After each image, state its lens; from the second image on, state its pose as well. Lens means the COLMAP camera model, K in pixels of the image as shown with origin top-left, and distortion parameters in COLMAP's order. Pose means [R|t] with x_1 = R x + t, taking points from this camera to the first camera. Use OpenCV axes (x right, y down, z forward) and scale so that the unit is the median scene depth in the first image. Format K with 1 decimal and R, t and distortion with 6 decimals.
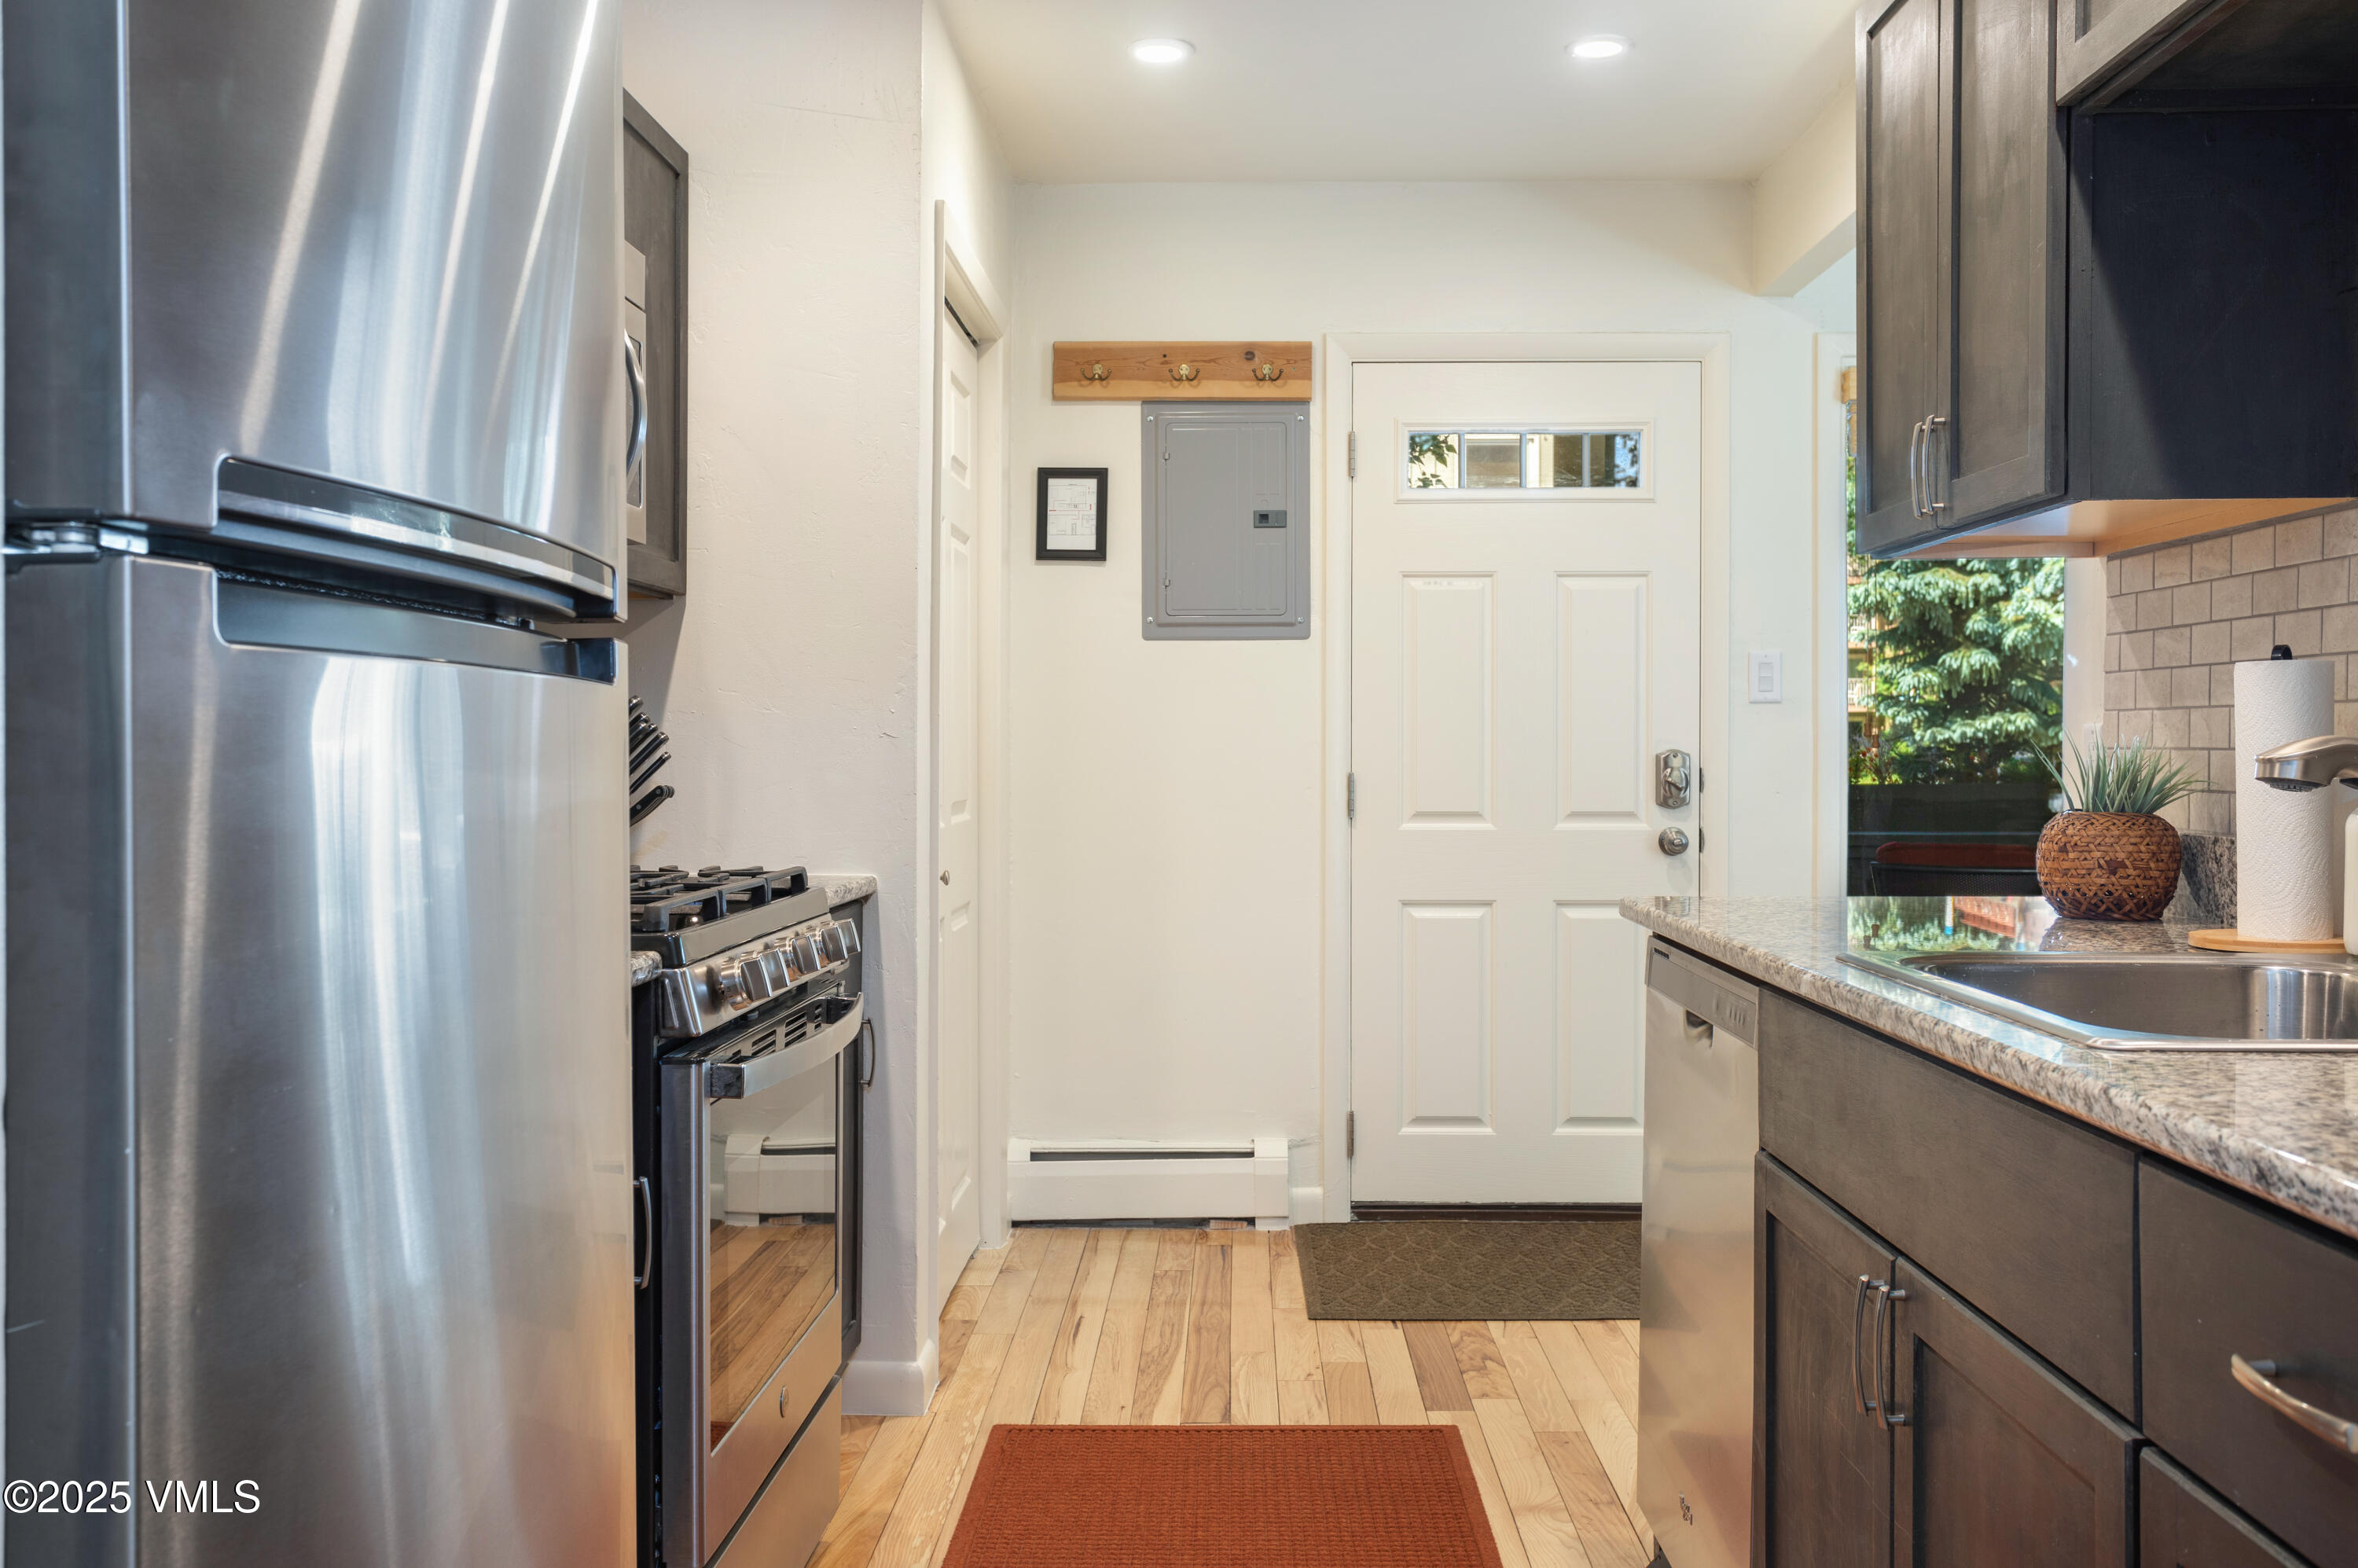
lens RADIAL K [[2085.2, 0, 1202.2], [0, 2085.2, 767.3], [0, 0, 1]] dist [-0.021779, 0.066465]
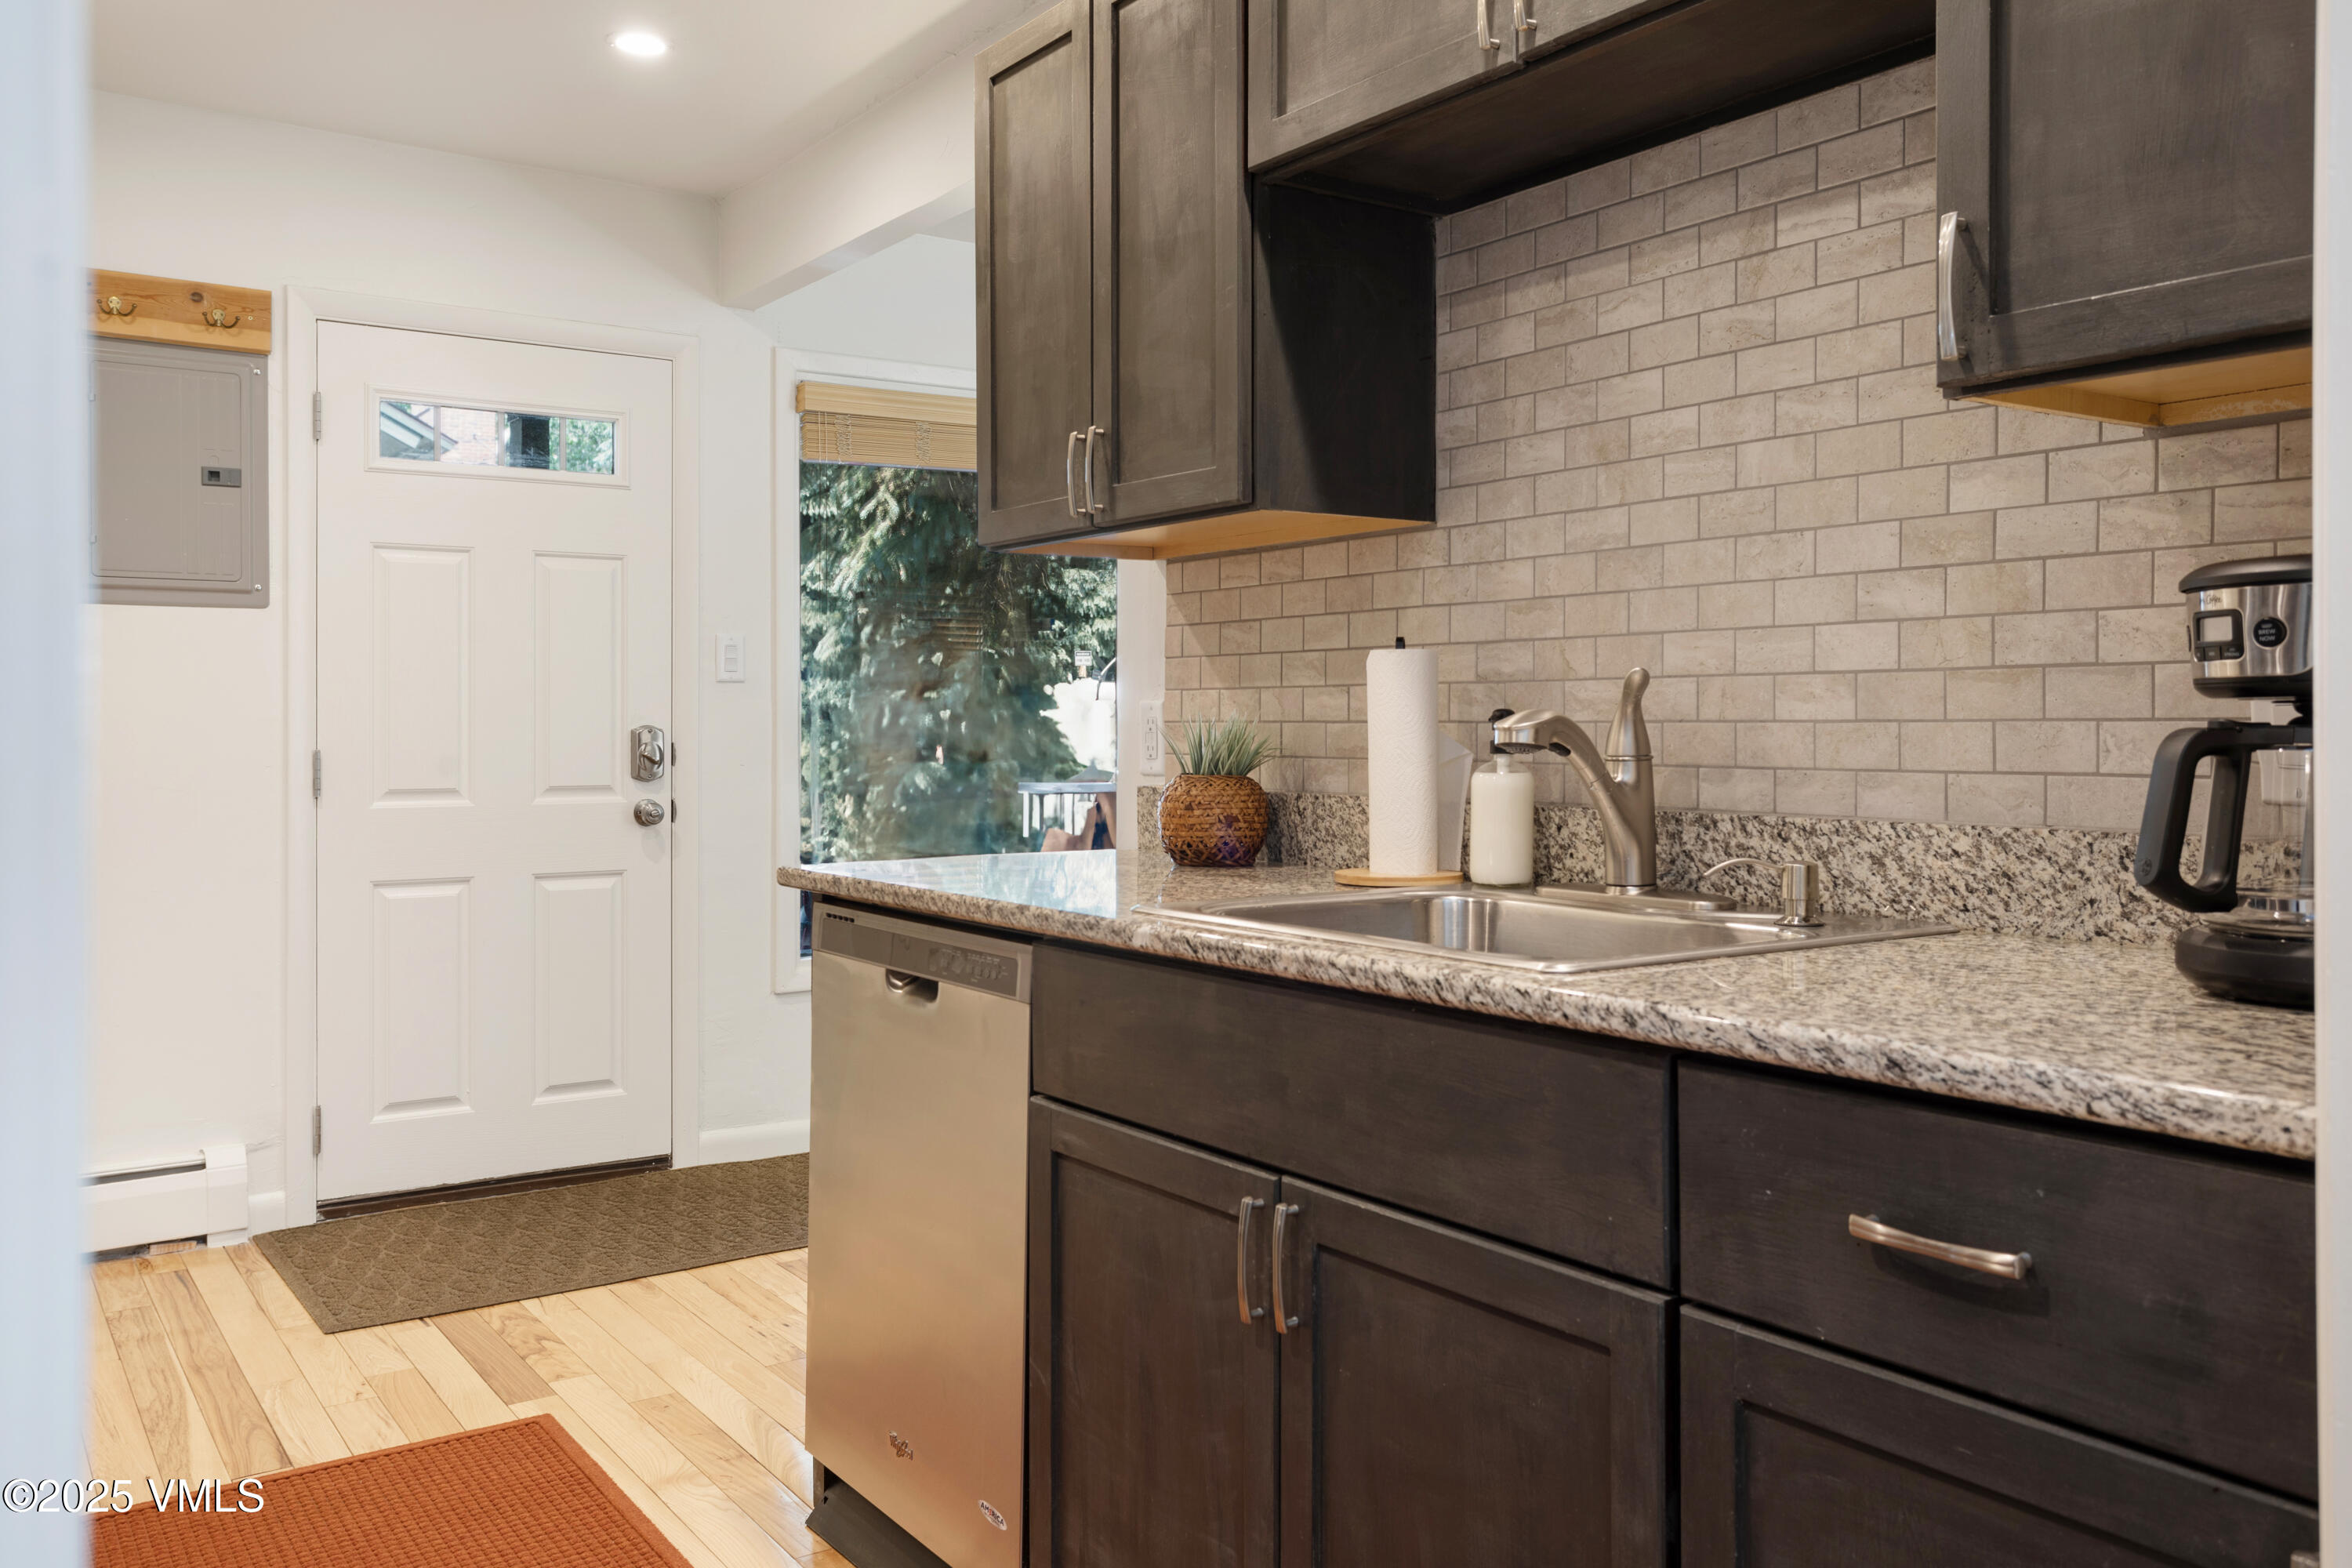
lens RADIAL K [[1849.5, 0, 1200.7], [0, 1849.5, 731.1], [0, 0, 1]] dist [-0.009310, 0.017157]
pose [[0.806808, -0.002649, 0.590808, -0.134427], [0.006675, 0.999967, -0.004631, 0.000905], [-0.590776, 0.007679, 0.806799, 0.107720]]
